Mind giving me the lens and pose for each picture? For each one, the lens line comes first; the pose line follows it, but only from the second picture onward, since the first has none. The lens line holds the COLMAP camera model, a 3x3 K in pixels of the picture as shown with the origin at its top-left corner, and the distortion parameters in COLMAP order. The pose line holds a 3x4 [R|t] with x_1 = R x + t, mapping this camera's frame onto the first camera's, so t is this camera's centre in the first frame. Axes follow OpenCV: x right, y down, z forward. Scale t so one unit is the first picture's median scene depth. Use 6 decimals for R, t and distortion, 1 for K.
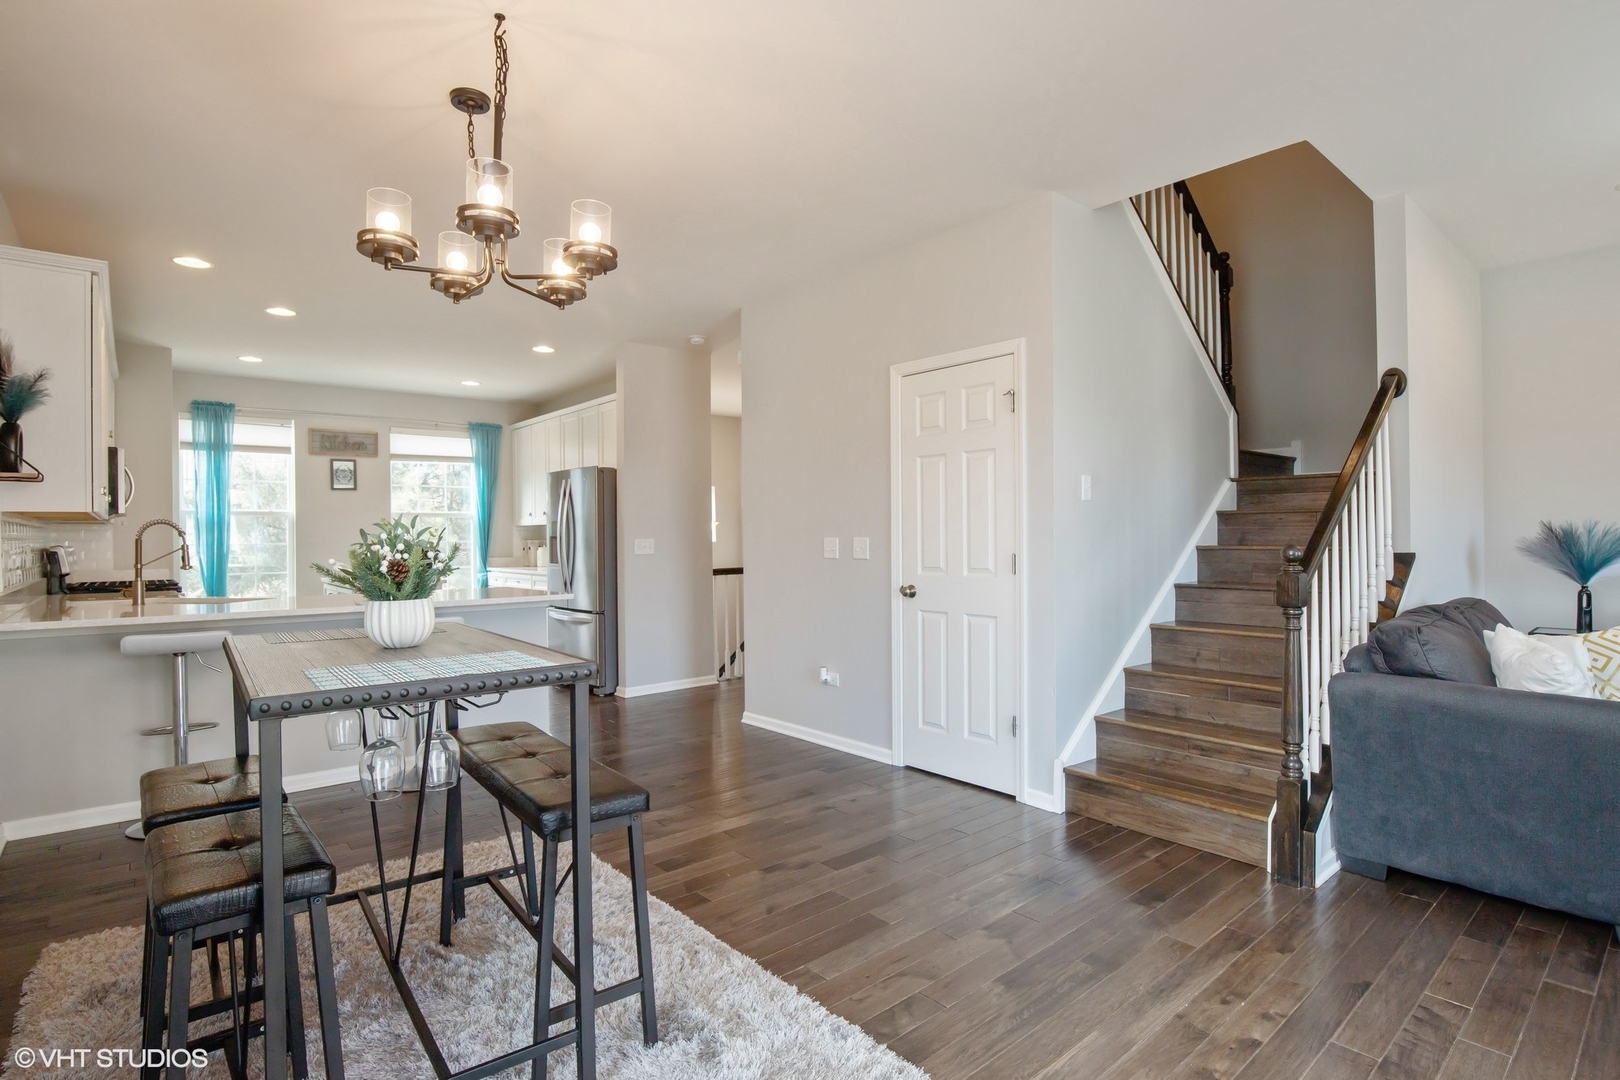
lens RADIAL K [[799.0, 0, 810.6], [0, 799.0, 532.8], [0, 0, 1]] dist [-0.000470, -0.000050]
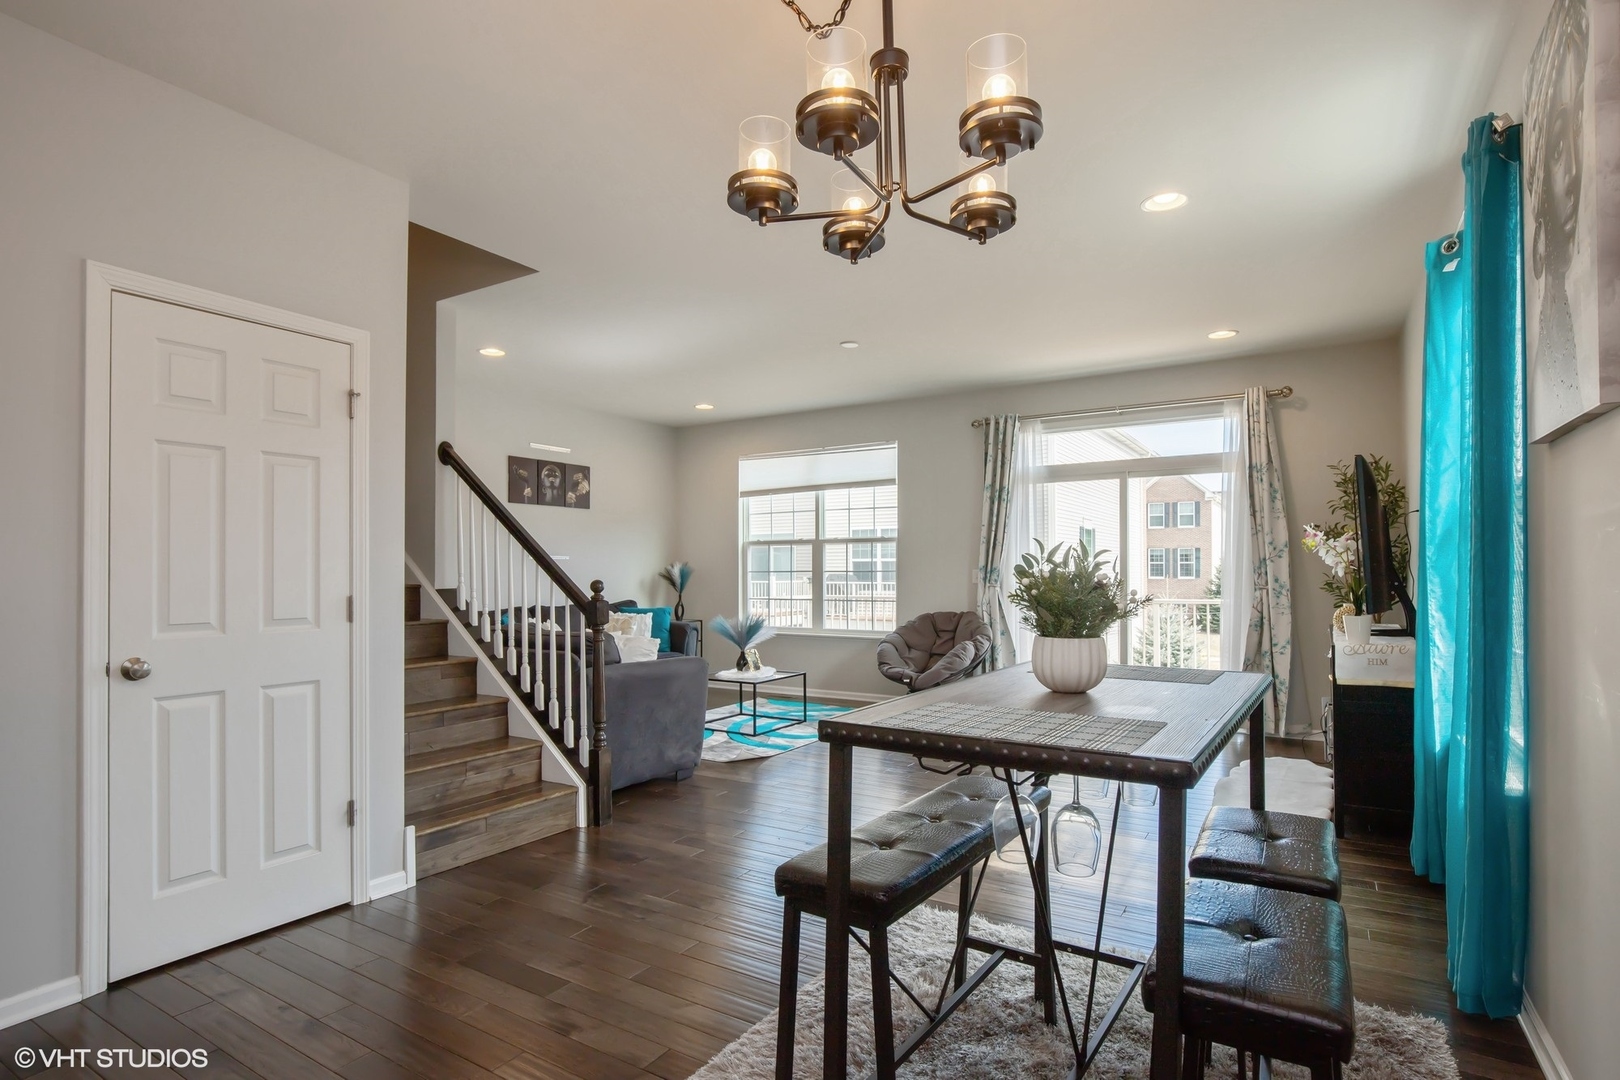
lens RADIAL K [[817.9, 0, 810.2], [0, 817.9, 573.5], [0, 0, 1]] dist [0.000557, 0.000086]
pose [[-0.294017, 0.013413, 0.955706, -0.655842], [0.008734, 0.999897, -0.011347, 0.016777], [-0.955760, 0.005011, -0.294104, 0.798747]]
